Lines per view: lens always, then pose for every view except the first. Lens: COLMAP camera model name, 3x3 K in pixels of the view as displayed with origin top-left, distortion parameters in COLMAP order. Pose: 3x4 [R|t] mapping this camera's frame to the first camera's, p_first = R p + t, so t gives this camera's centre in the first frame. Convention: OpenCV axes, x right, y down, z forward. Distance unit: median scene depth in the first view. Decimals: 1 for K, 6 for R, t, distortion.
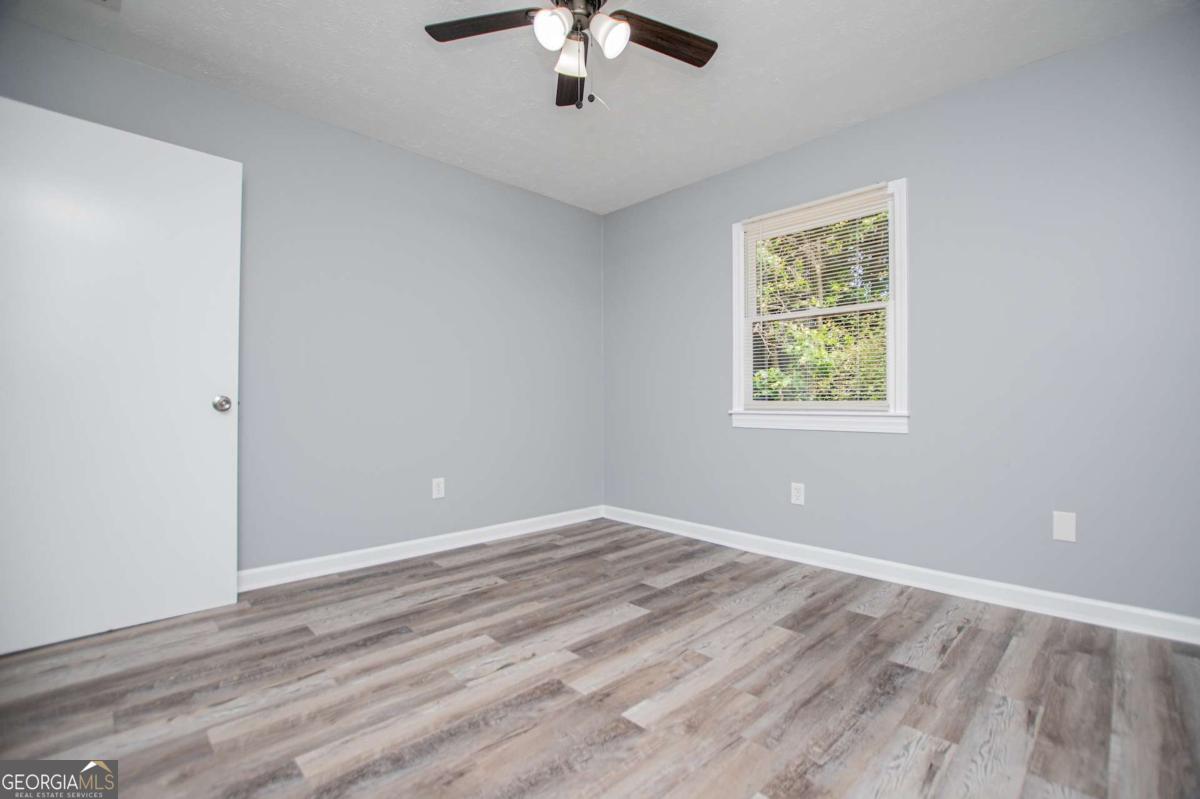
lens RADIAL K [[535.9, 0, 587.5], [0, 535.9, 399.4], [0, 0, 1]] dist [-0.031896, 0.003674]
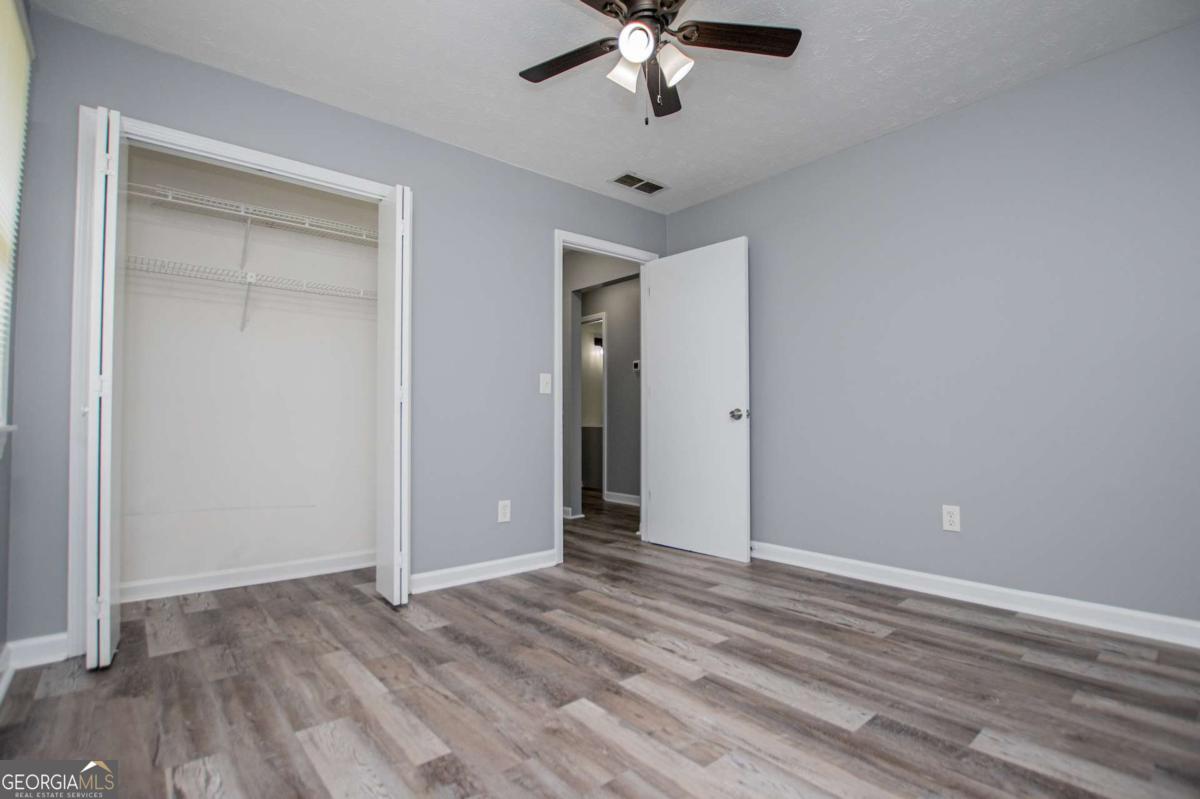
lens RADIAL K [[535.9, 0, 588.7], [0, 535.9, 403.8], [0, 0, 1]] dist [-0.031896, 0.003674]
pose [[-0.039468, -0.028049, -0.998827, 0.763909], [0.007037, 0.999573, -0.028348, 0.019573], [0.999196, -0.008148, -0.039254, 0.701188]]
